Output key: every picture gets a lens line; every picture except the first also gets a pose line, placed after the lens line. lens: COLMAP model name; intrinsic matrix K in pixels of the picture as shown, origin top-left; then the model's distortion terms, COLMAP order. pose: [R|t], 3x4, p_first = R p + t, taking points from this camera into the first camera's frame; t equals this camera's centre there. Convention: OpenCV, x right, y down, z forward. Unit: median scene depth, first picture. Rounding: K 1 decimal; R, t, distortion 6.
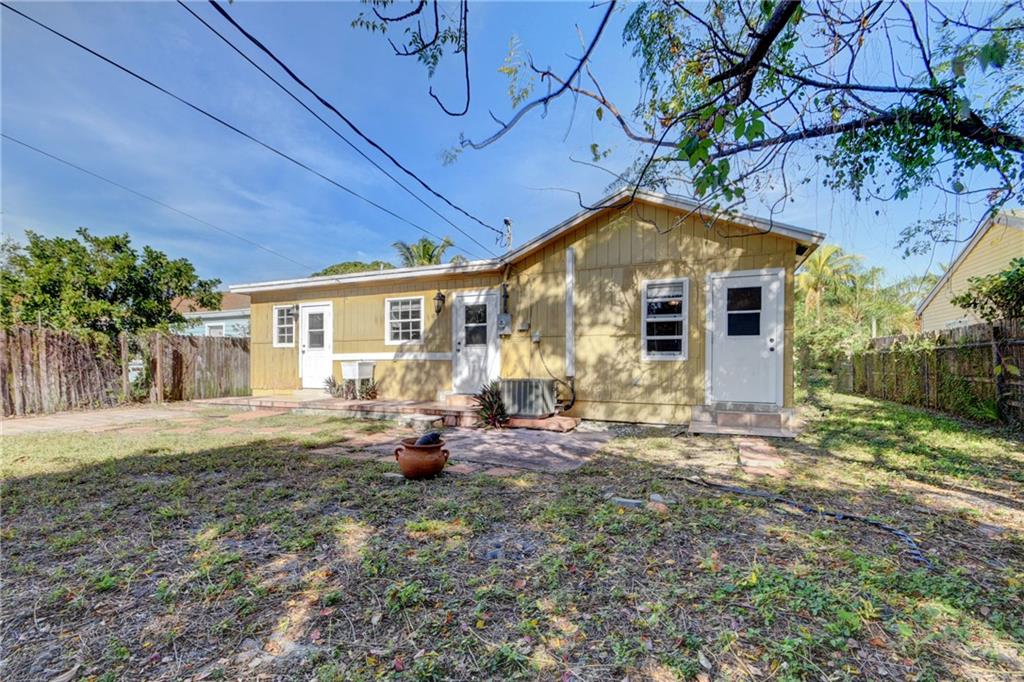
lens RADIAL K [[450.9, 0, 504.6], [0, 450.9, 367.6], [0, 0, 1]] dist [-0.003457, -0.000547]
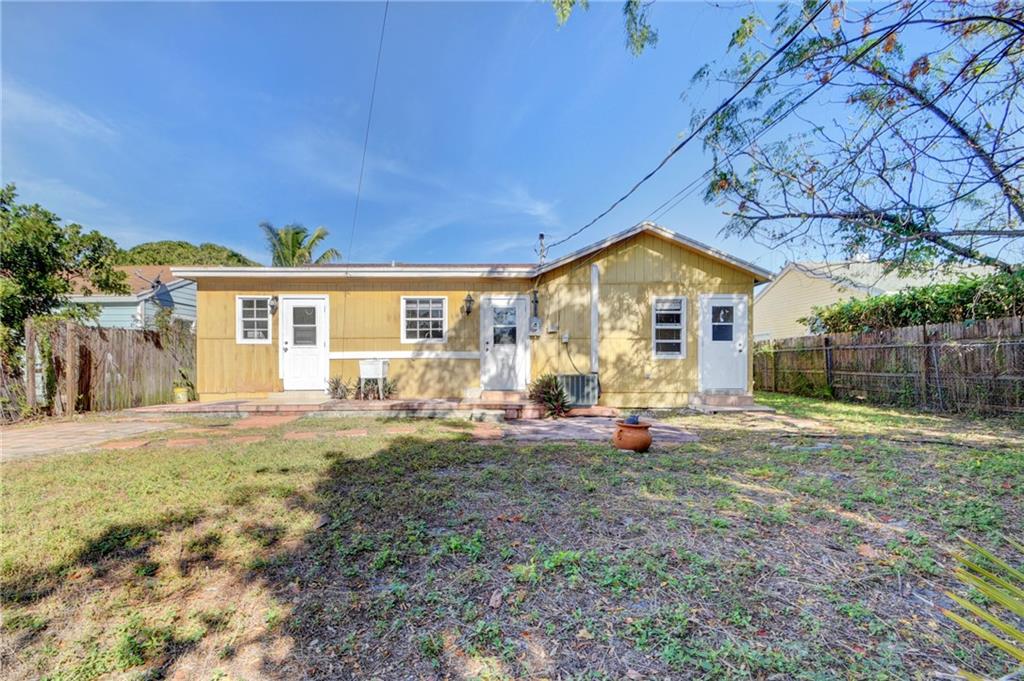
lens RADIAL K [[450.9, 0, 504.6], [0, 450.9, 367.1], [0, 0, 1]] dist [-0.003457, -0.000547]
pose [[0.908273, -0.005814, 0.418337, -0.539774], [0.007350, 0.999971, -0.002060, 0.006380], [-0.418313, 0.004946, 0.908289, 0.014820]]
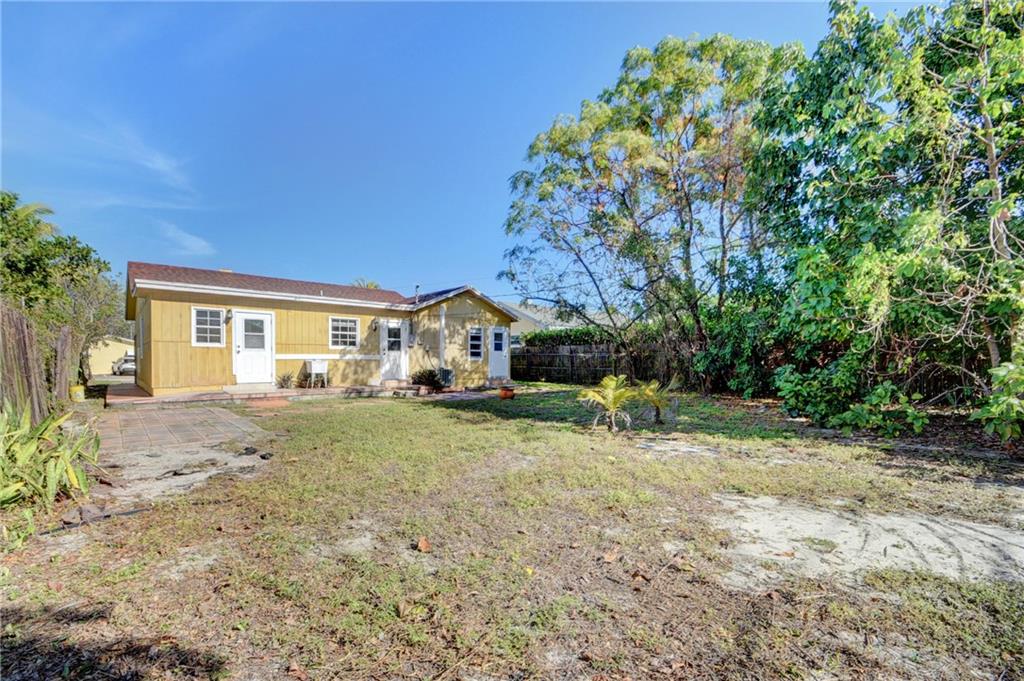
lens RADIAL K [[450.9, 0, 504.6], [0, 450.9, 367.1], [0, 0, 1]] dist [-0.003457, -0.000547]
pose [[0.413270, -0.012322, 0.910525, -1.529165], [0.009479, 0.999912, 0.009229, 0.000049], [-0.910559, 0.004816, 0.413351, -0.107951]]
